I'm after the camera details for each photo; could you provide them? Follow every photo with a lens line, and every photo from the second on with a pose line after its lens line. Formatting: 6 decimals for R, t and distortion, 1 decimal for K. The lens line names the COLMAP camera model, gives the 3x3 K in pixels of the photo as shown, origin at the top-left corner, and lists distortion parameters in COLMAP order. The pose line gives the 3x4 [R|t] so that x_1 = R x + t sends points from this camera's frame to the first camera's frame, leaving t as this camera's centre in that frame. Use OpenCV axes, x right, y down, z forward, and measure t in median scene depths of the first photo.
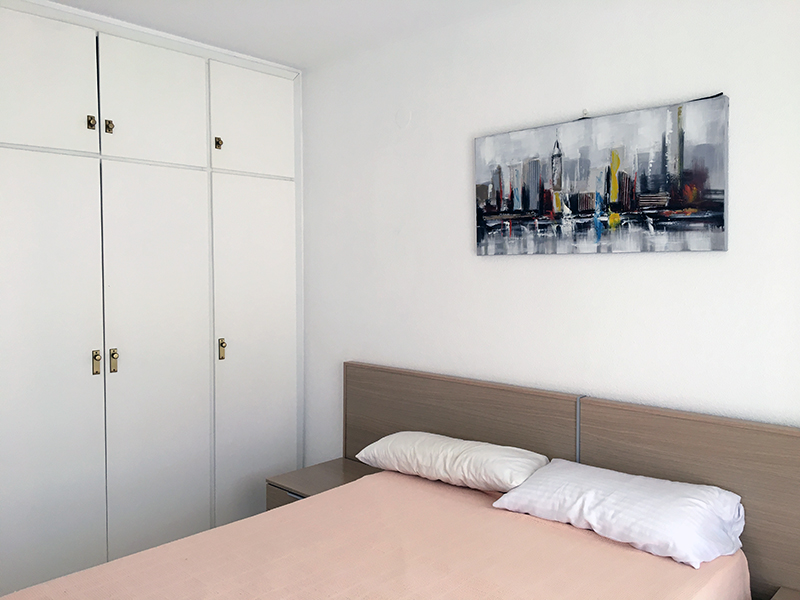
lens RADIAL K [[671.6, 0, 399.7], [0, 671.6, 301.0], [0, 0, 1]] dist [0.053895, -0.032399]
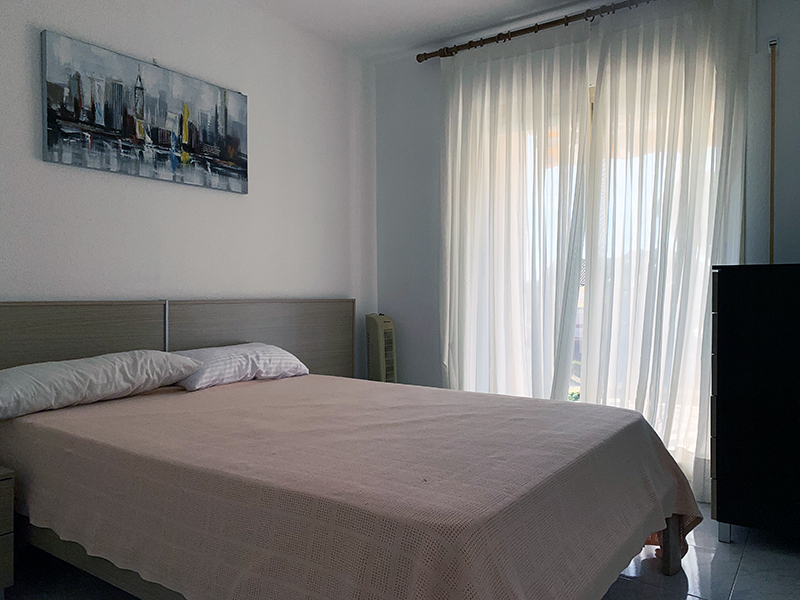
lens RADIAL K [[612.4, 0, 399.6], [0, 612.4, 297.5], [0, 0, 1]] dist [0.006614, 0.015661]
pose [[-0.106841, 0.004798, 0.994265, -0.835957], [0.065775, 0.997832, 0.002252, 0.159995], [-0.992098, 0.065638, -0.106925, 0.711603]]
